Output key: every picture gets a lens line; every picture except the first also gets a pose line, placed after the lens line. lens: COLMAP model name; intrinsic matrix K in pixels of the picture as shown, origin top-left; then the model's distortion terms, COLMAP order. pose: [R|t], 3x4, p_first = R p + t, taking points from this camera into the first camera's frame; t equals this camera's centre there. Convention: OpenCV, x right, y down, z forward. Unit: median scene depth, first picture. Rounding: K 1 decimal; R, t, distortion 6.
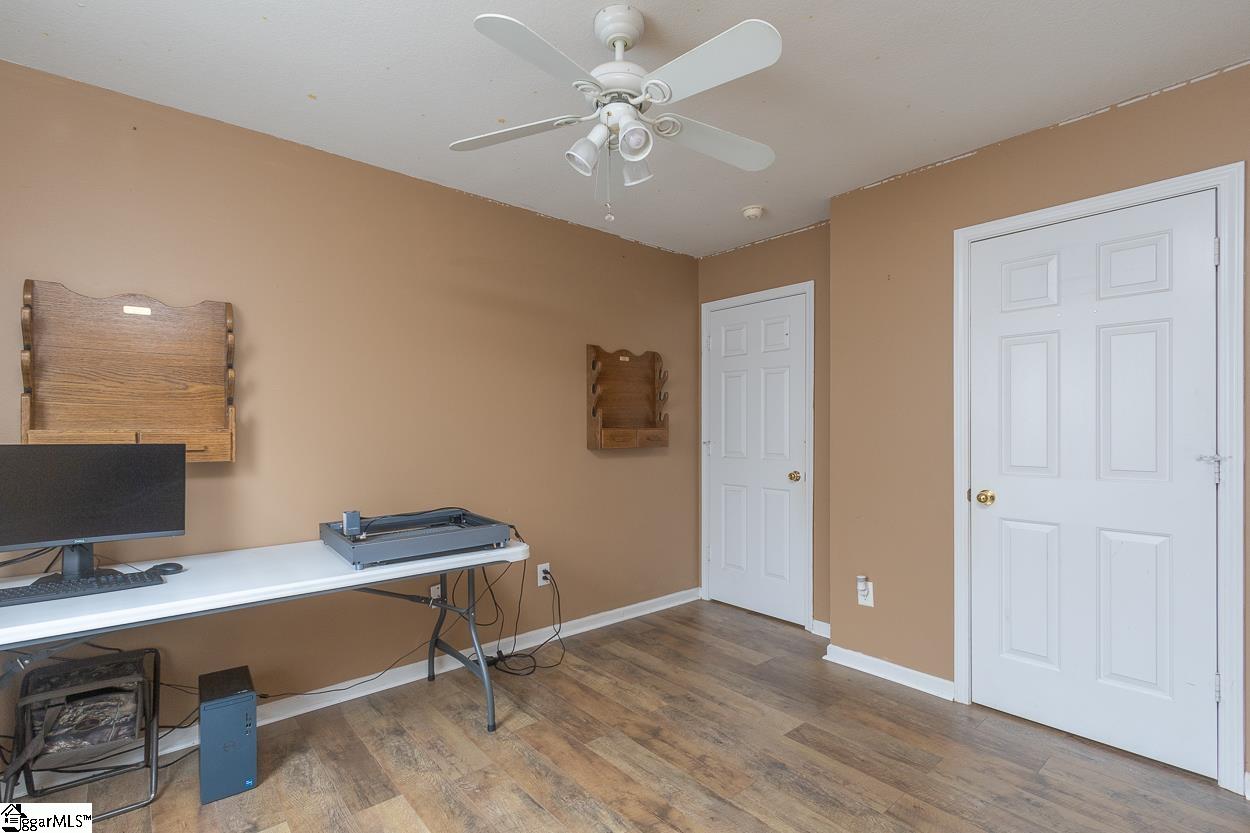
lens RADIAL K [[571.1, 0, 626.6], [0, 571.1, 420.6], [0, 0, 1]] dist [0.001113, 0.000227]
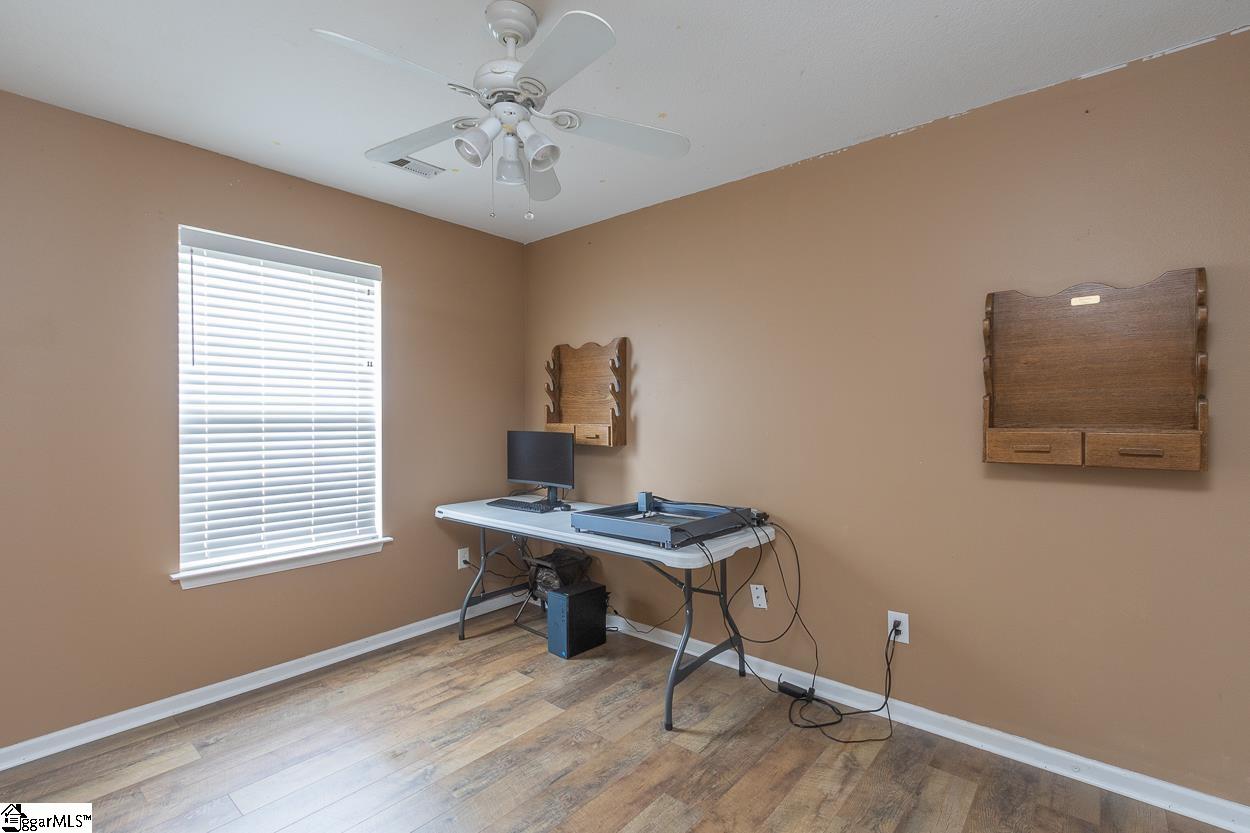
lens RADIAL K [[571.1, 0, 626.8], [0, 571.1, 419.5], [0, 0, 1]] dist [0.001113, 0.000227]
pose [[0.160927, 0.007172, -0.986940, 0.539895], [0.012685, 0.999876, 0.009335, -0.007943], [0.986885, -0.014022, 0.160816, 0.562791]]
